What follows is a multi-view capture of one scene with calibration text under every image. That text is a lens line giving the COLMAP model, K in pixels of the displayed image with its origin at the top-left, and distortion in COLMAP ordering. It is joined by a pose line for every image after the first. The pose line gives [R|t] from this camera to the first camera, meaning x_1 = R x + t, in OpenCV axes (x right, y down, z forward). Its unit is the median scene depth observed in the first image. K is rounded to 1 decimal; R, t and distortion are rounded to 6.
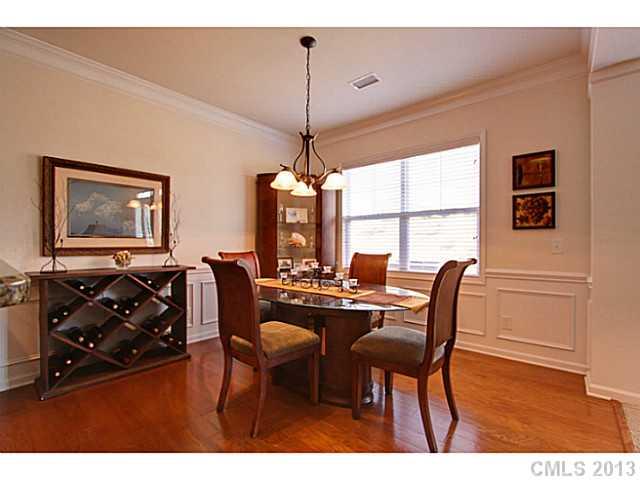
lens RADIAL K [[299.8, 0, 320.0], [0, 299.8, 240.0], [0, 0, 1]] dist [-0.002552, -0.000840]
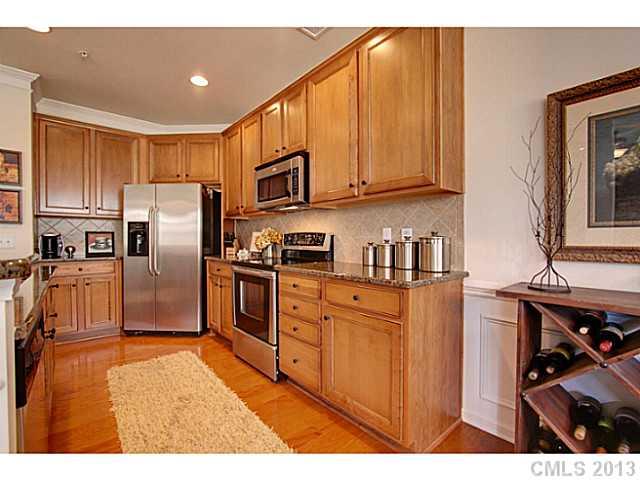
lens RADIAL K [[299.8, 0, 320.0], [0, 299.8, 240.0], [0, 0, 1]] dist [-0.002552, -0.000840]
pose [[-0.156236, 0.013438, -0.987628, -0.181179], [0.013102, 0.999848, 0.011531, 0.001406], [0.987633, -0.011139, -0.156389, 0.472997]]
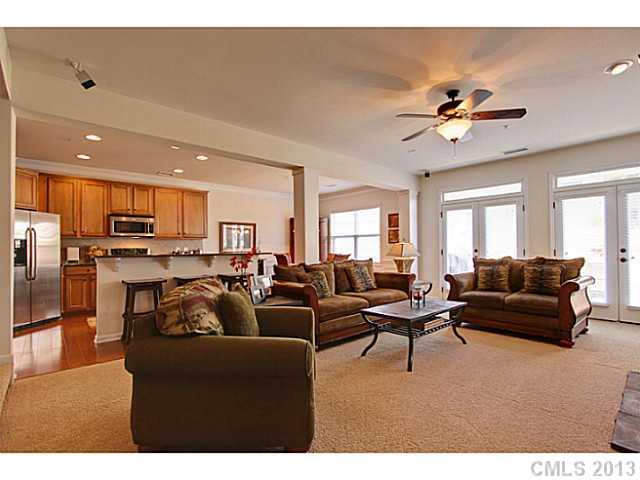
lens RADIAL K [[299.8, 0, 320.0], [0, 299.8, 240.0], [0, 0, 1]] dist [-0.002552, -0.000840]
pose [[0.990450, -0.008946, -0.137584, 0.386679], [0.006621, 0.999828, -0.017348, -0.022100], [0.137716, 0.016272, 0.990338, -1.433903]]
